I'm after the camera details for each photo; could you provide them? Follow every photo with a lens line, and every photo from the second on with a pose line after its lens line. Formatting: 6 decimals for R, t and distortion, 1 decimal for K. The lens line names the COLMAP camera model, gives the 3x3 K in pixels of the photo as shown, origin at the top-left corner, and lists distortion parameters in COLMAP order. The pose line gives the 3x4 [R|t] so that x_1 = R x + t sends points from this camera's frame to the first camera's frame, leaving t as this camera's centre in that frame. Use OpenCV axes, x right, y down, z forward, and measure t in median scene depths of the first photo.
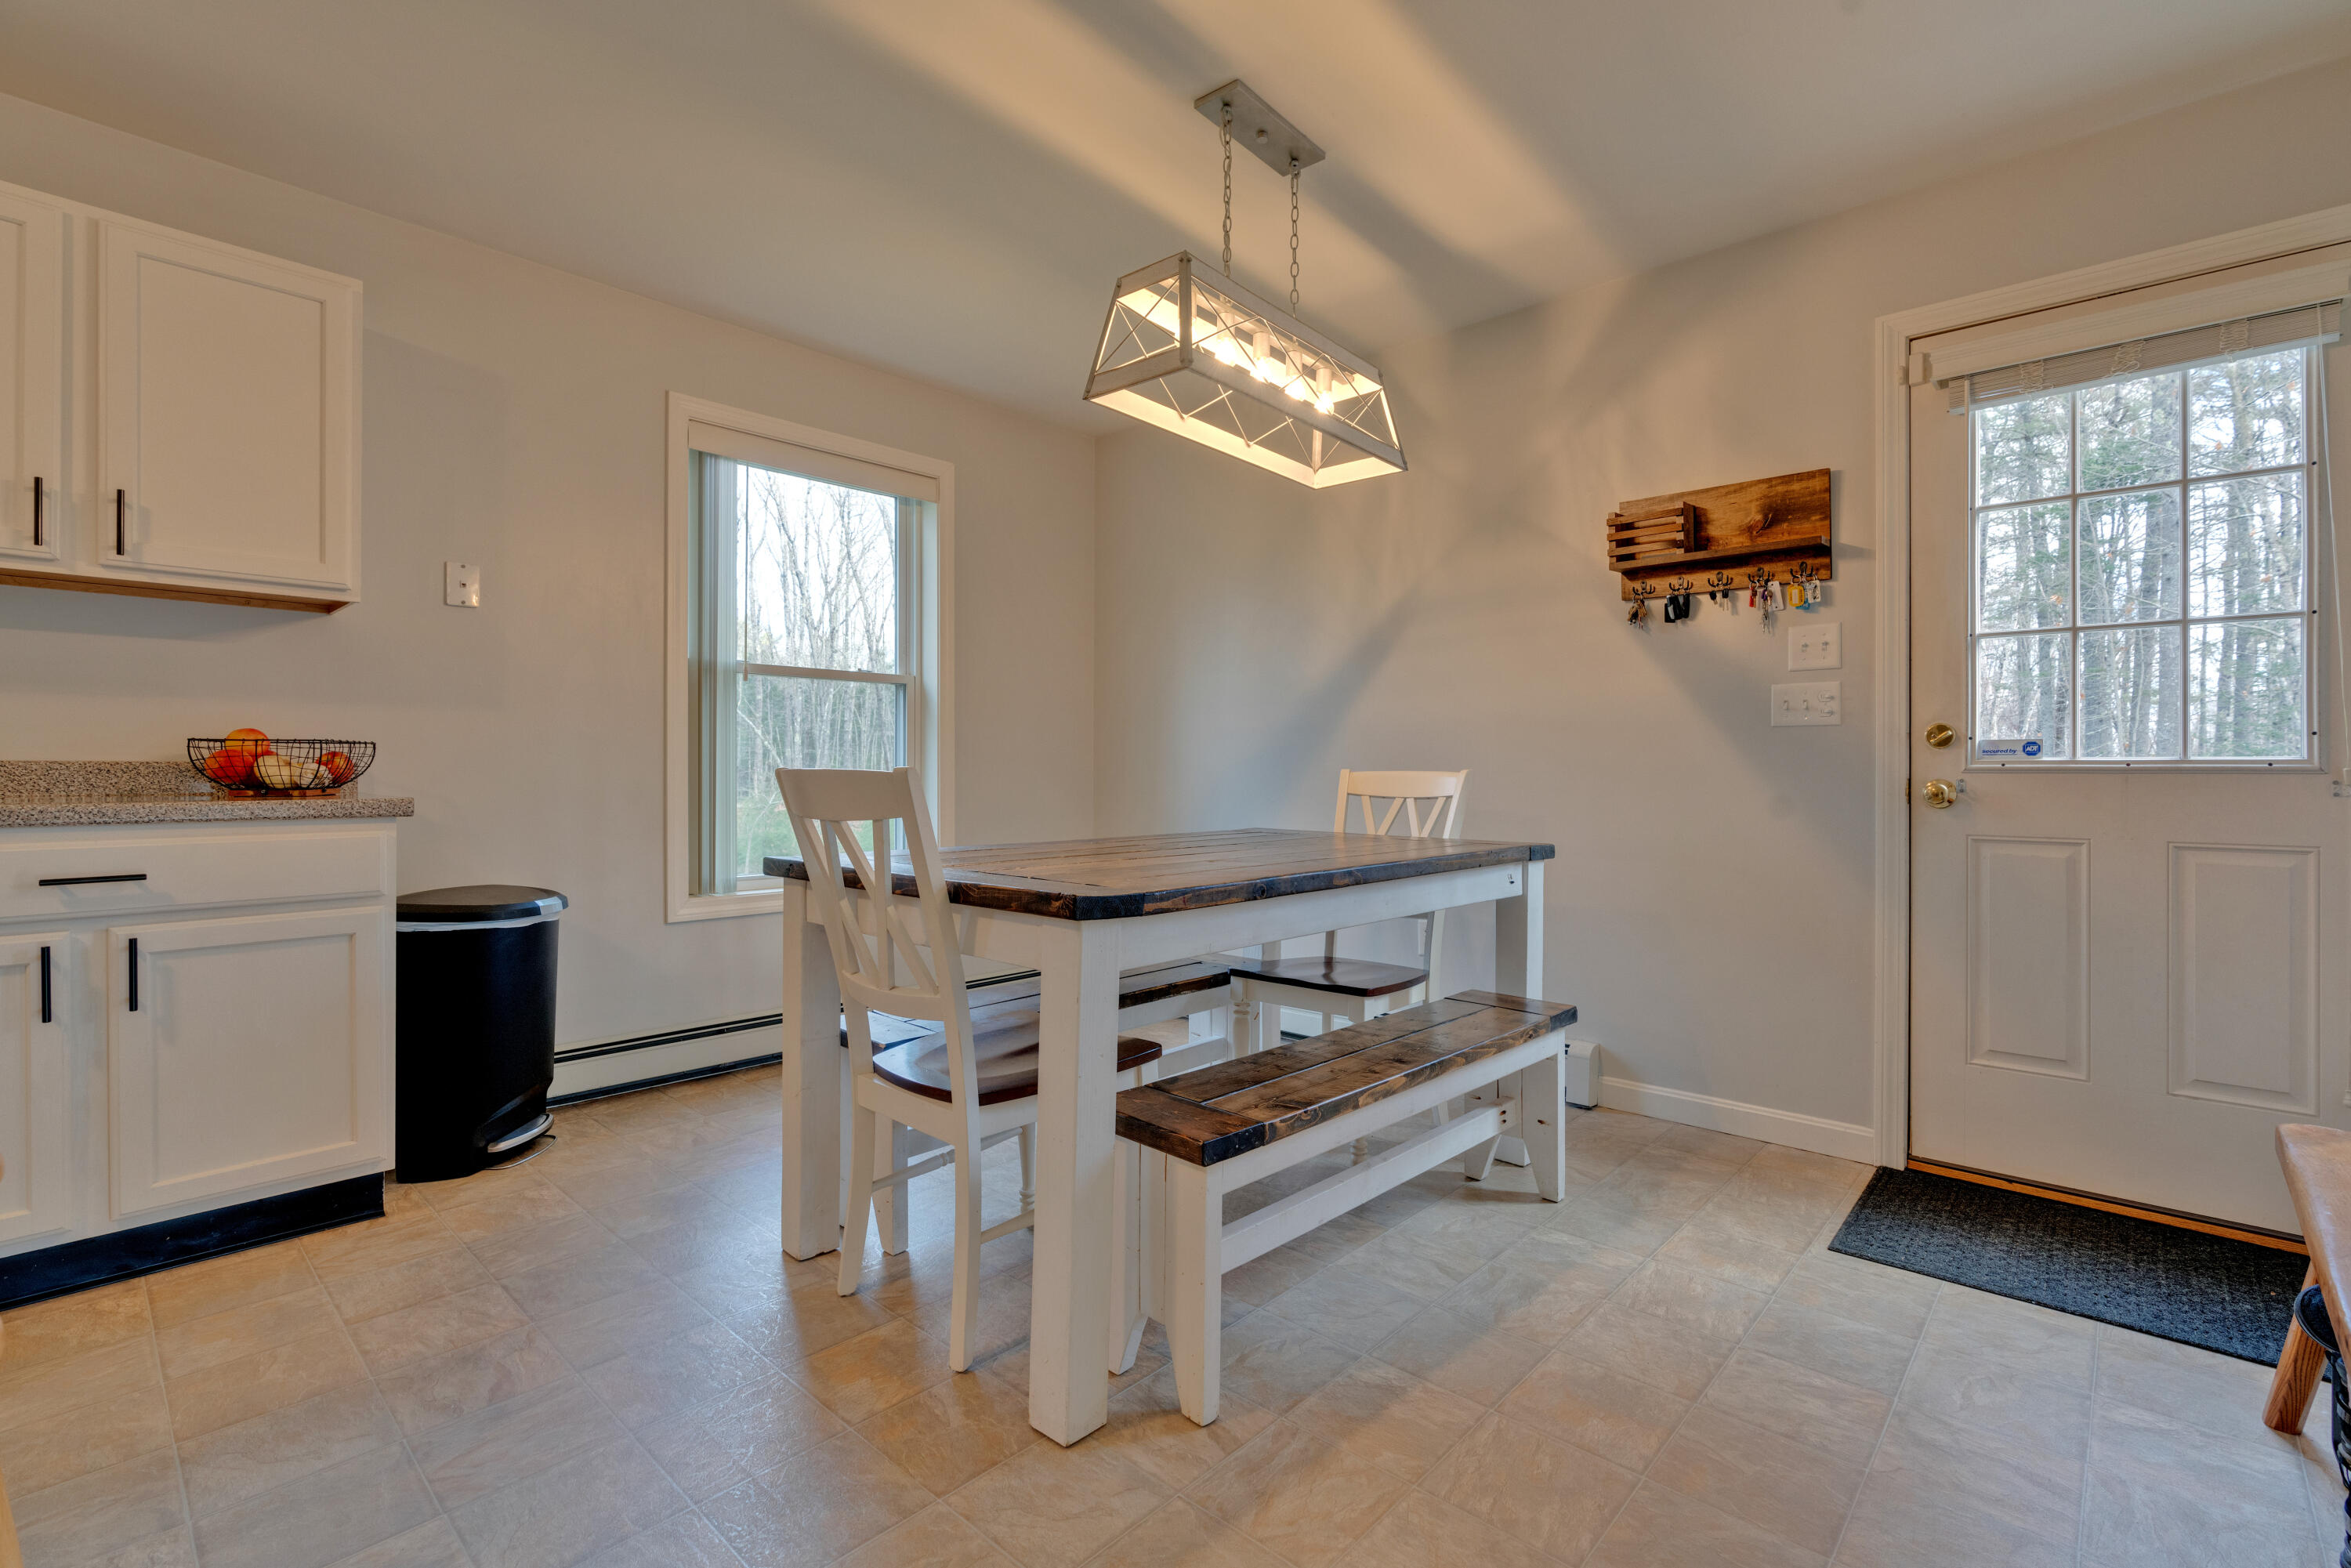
lens RADIAL K [[1052.5, 0, 1203.0], [0, 1052.5, 766.3], [0, 0, 1]] dist [-0.000856, 0.000304]
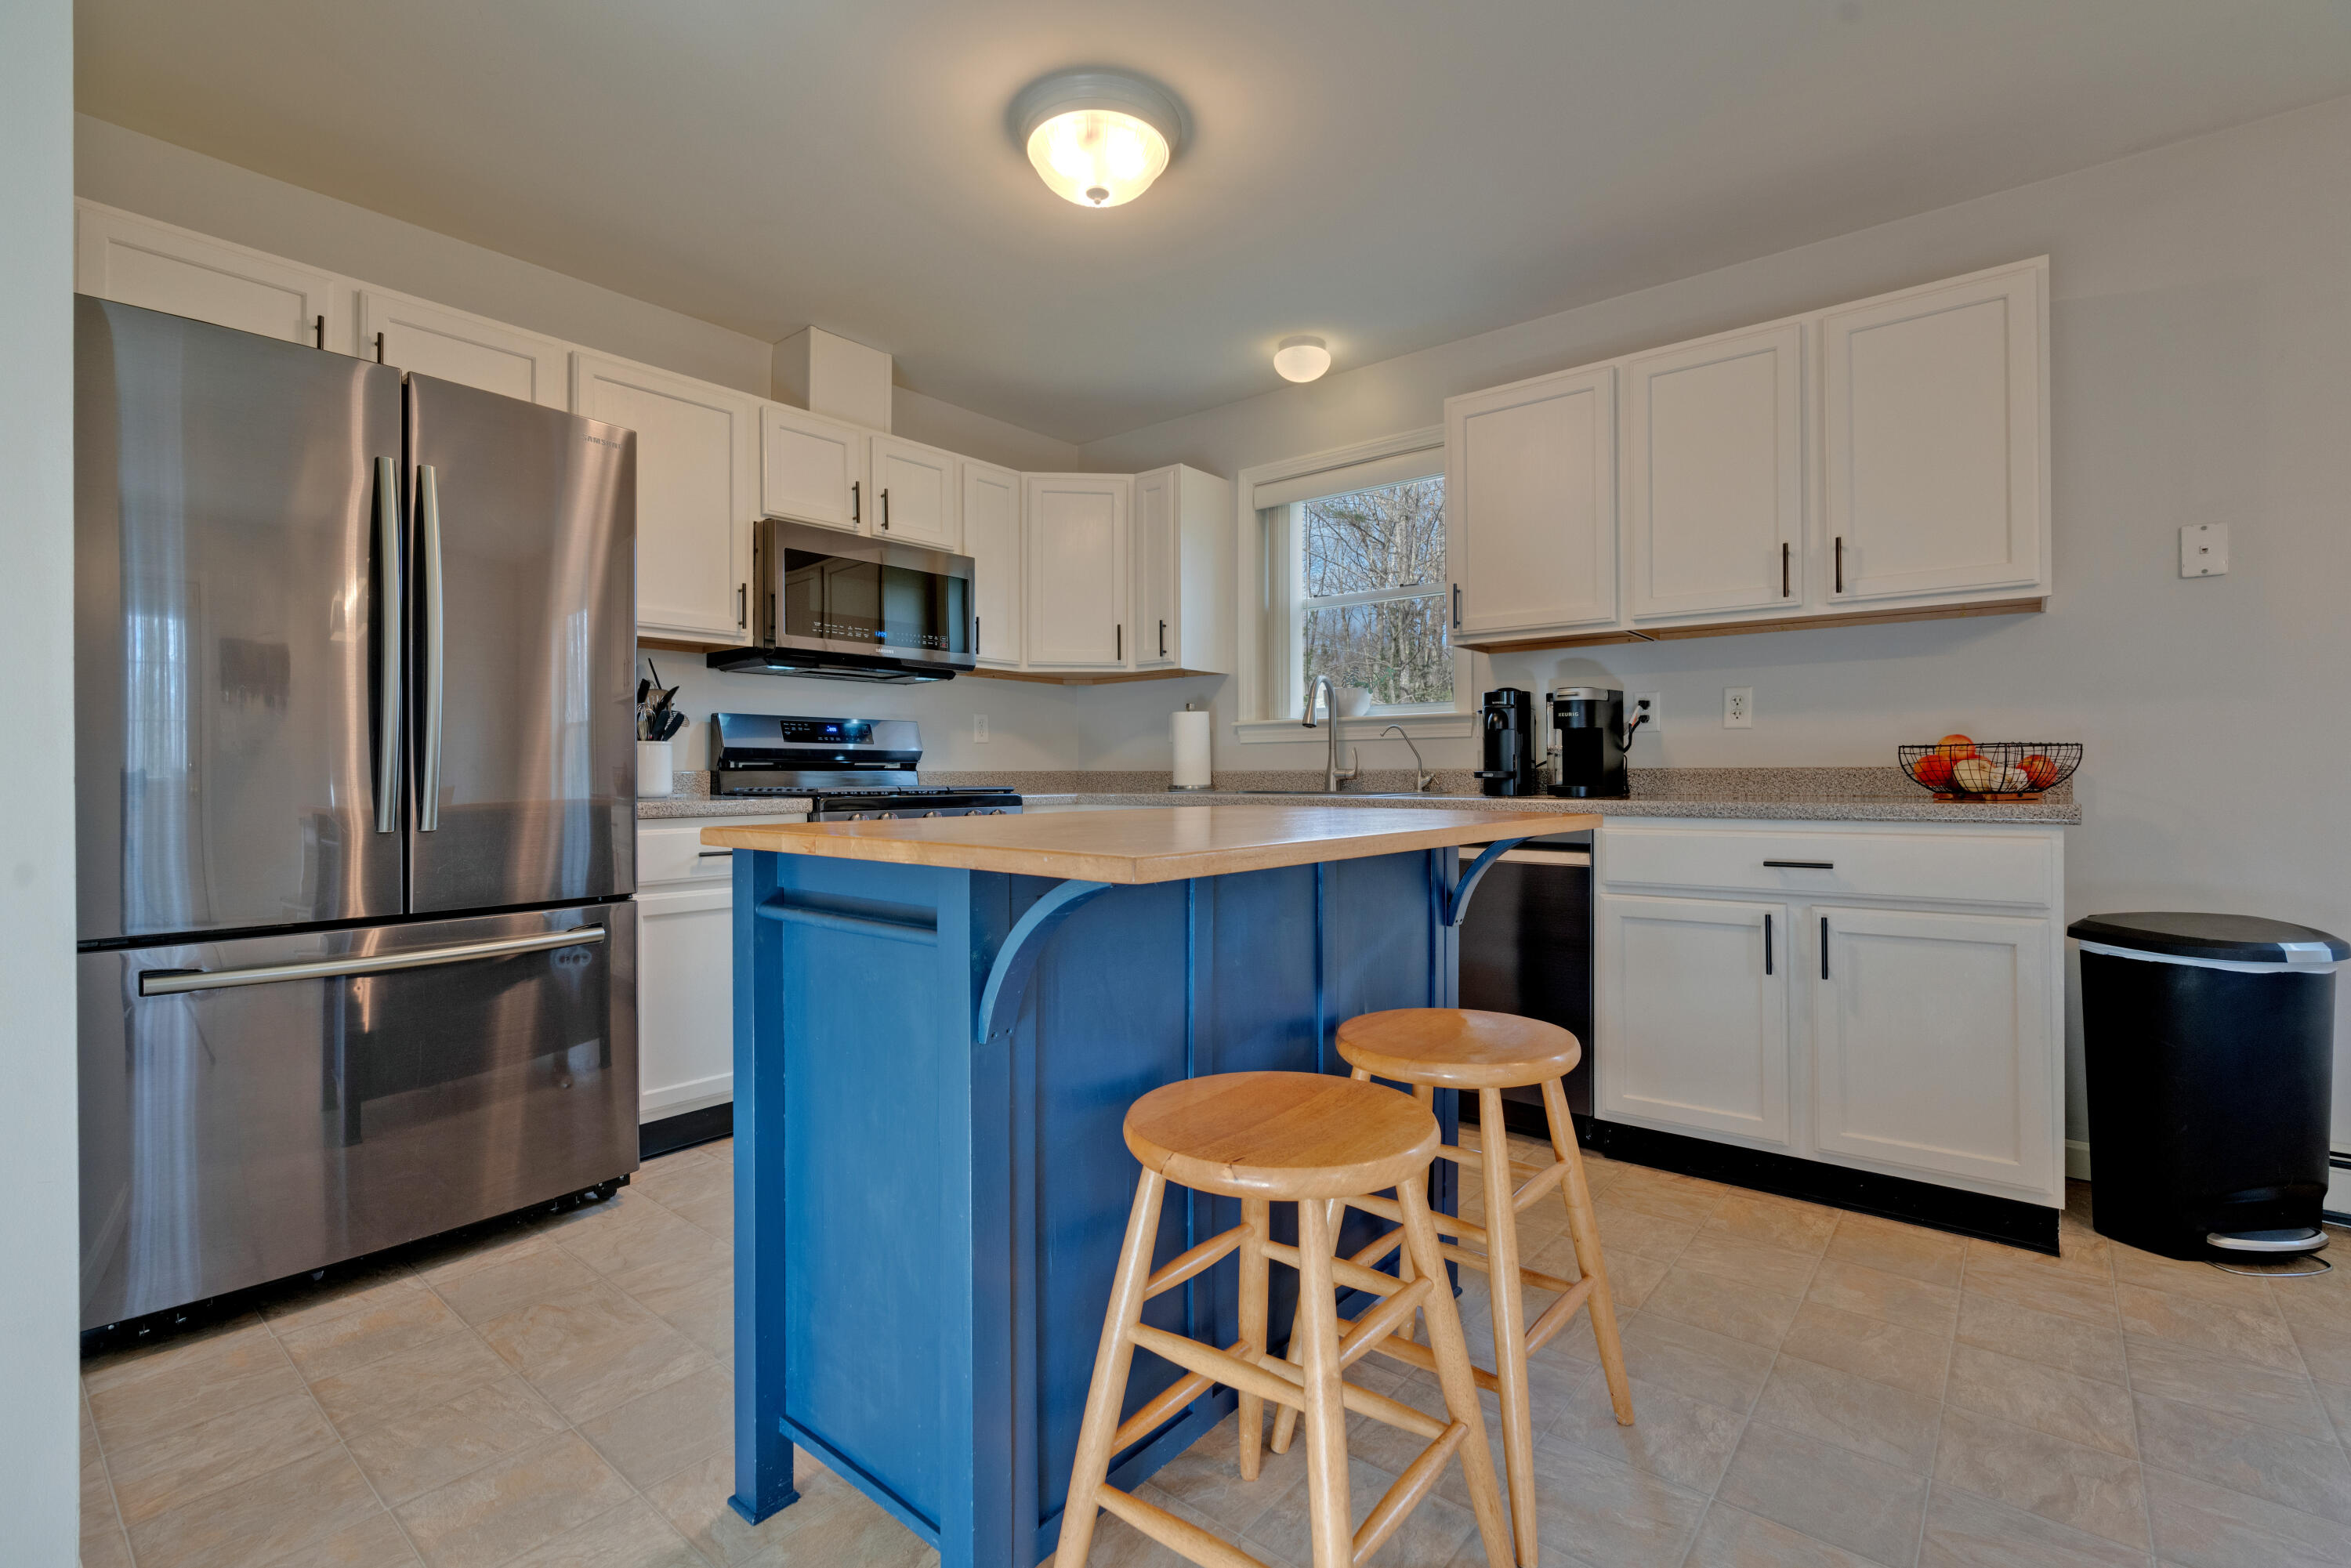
lens RADIAL K [[1051.1, 0, 1189.9], [0, 1051.1, 777.2], [0, 0, 1]] dist [-0.004709, 0.000729]
pose [[0.048600, -0.001884, -0.998817, 0.105161], [0.008482, 0.999963, -0.001473, 0.001674], [0.998782, -0.008401, 0.048614, 0.200746]]
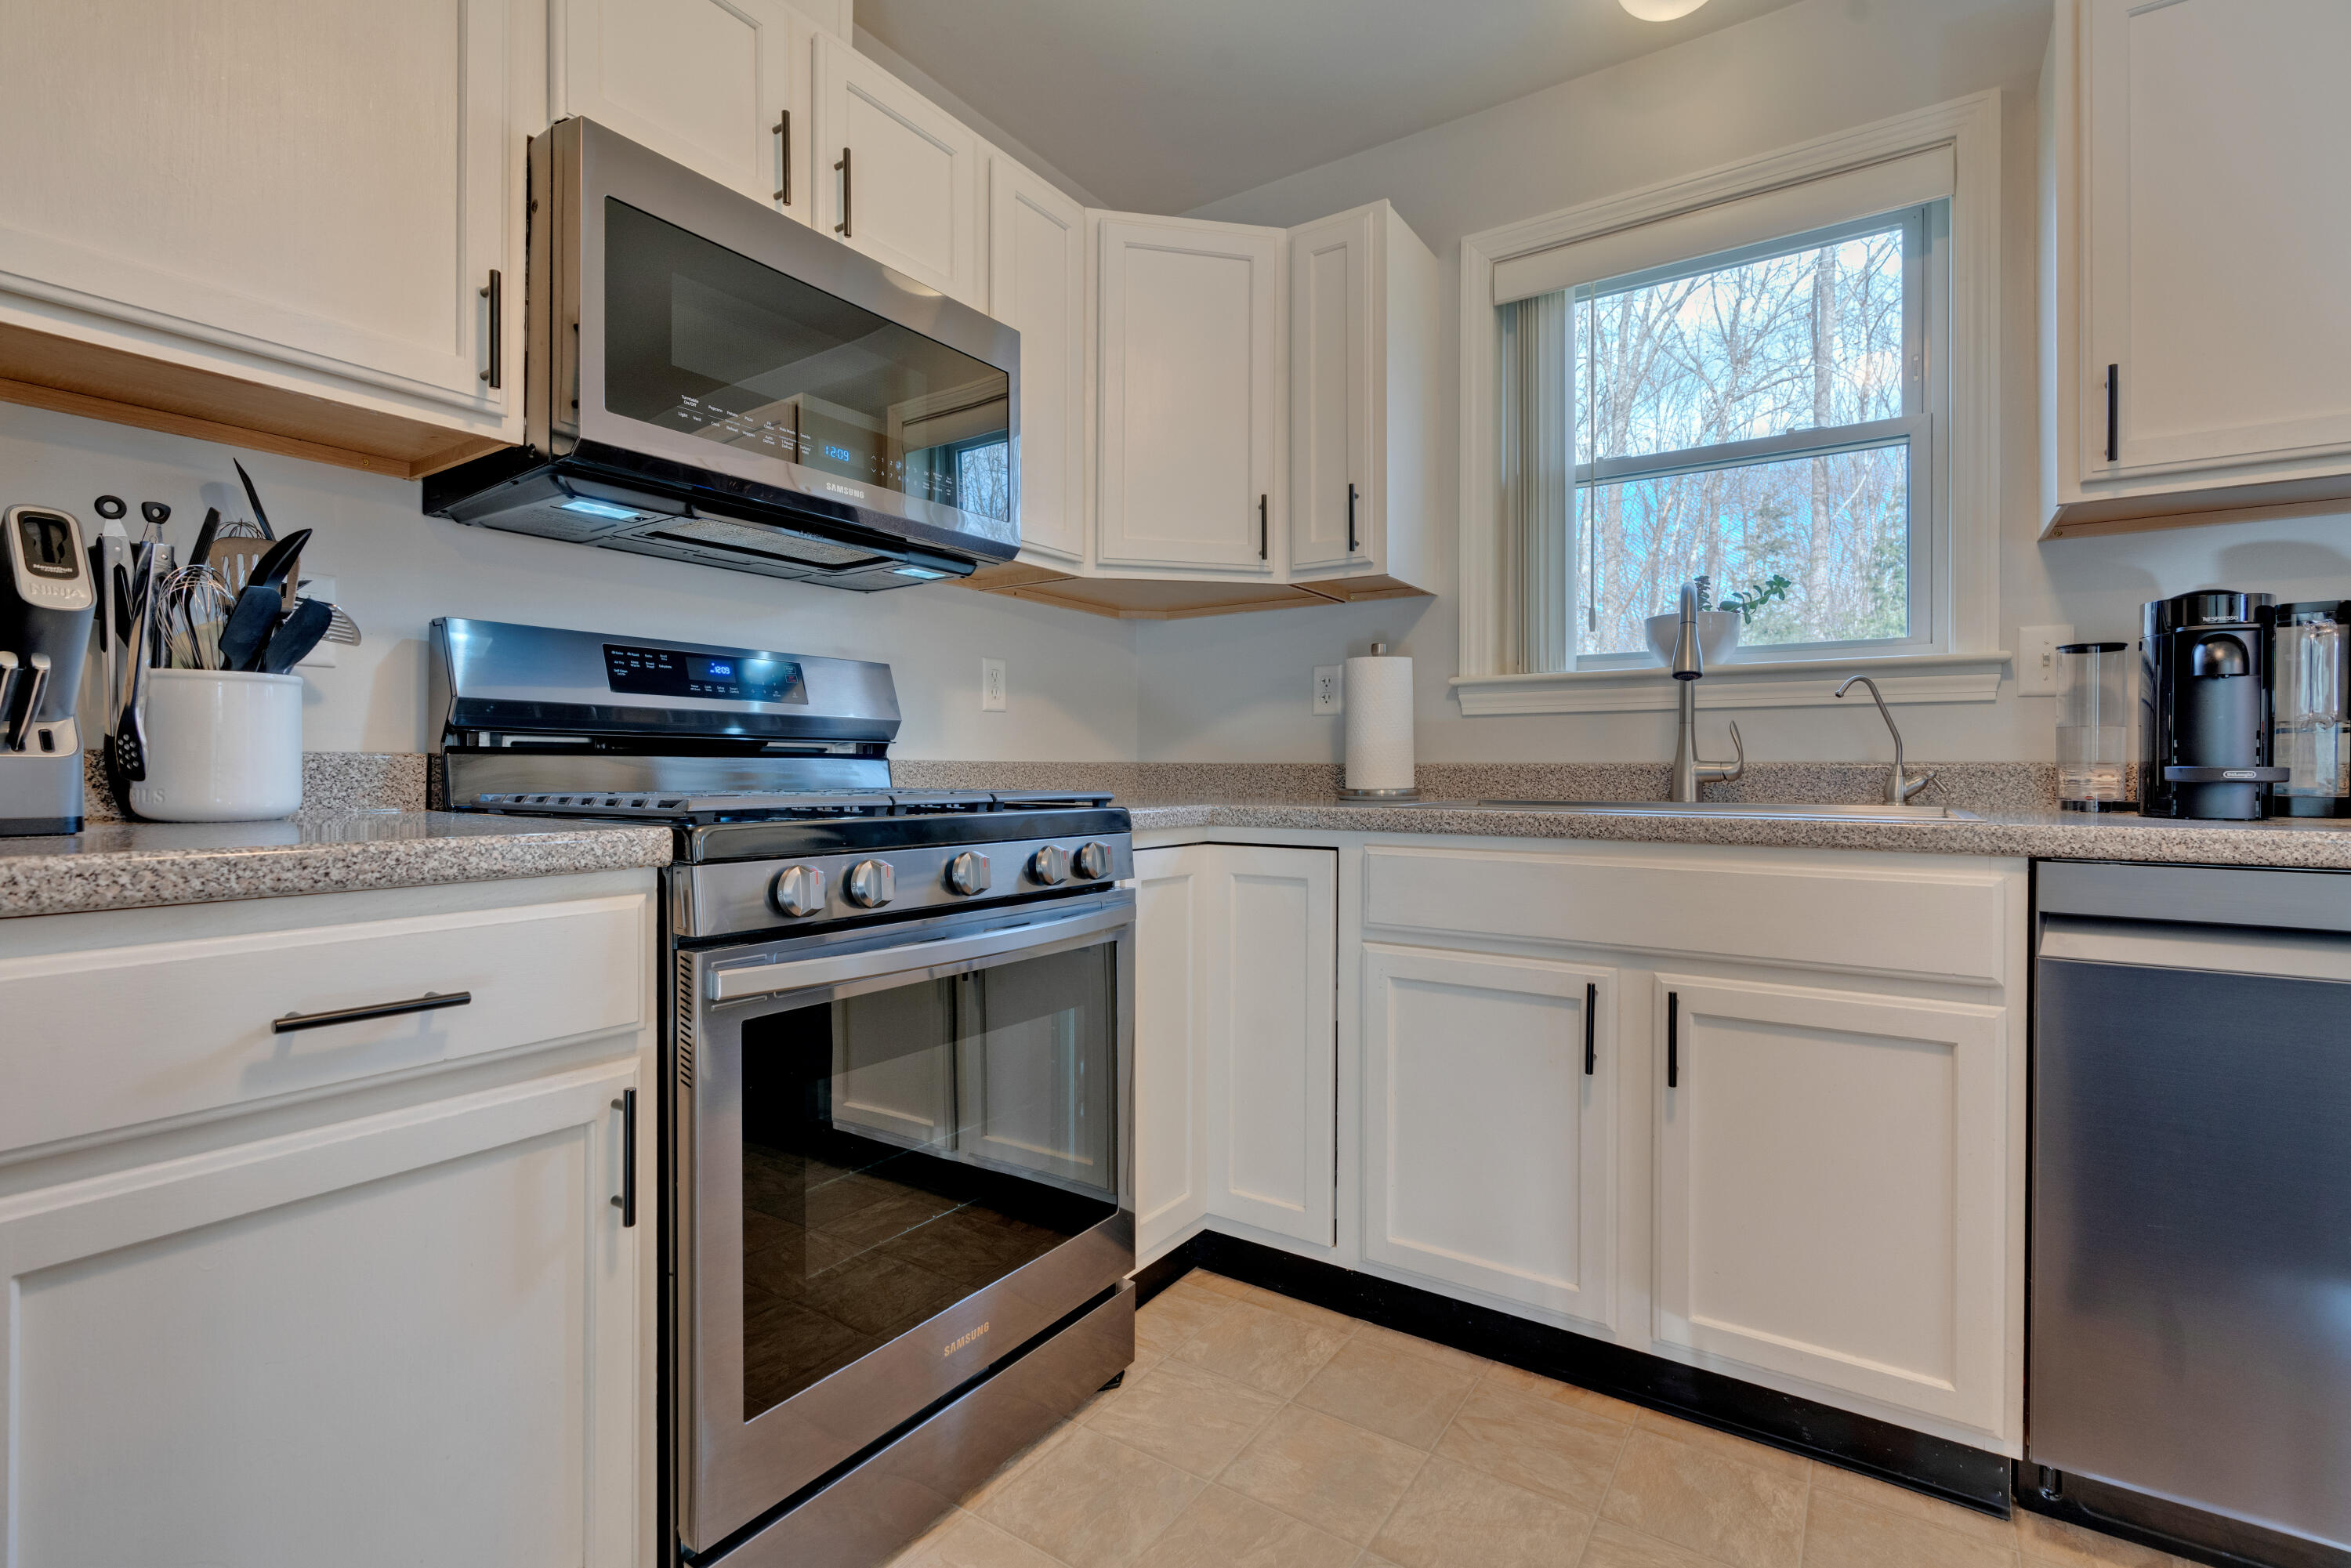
lens RADIAL K [[1051.1, 0, 1189.9], [0, 1051.1, 777.2], [0, 0, 1]] dist [-0.004709, 0.000729]
pose [[0.152157, 0.002061, -0.988354, -0.704132], [0.002524, 0.999994, 0.002474, -0.001279], [0.988353, -0.002871, 0.152151, -0.042102]]
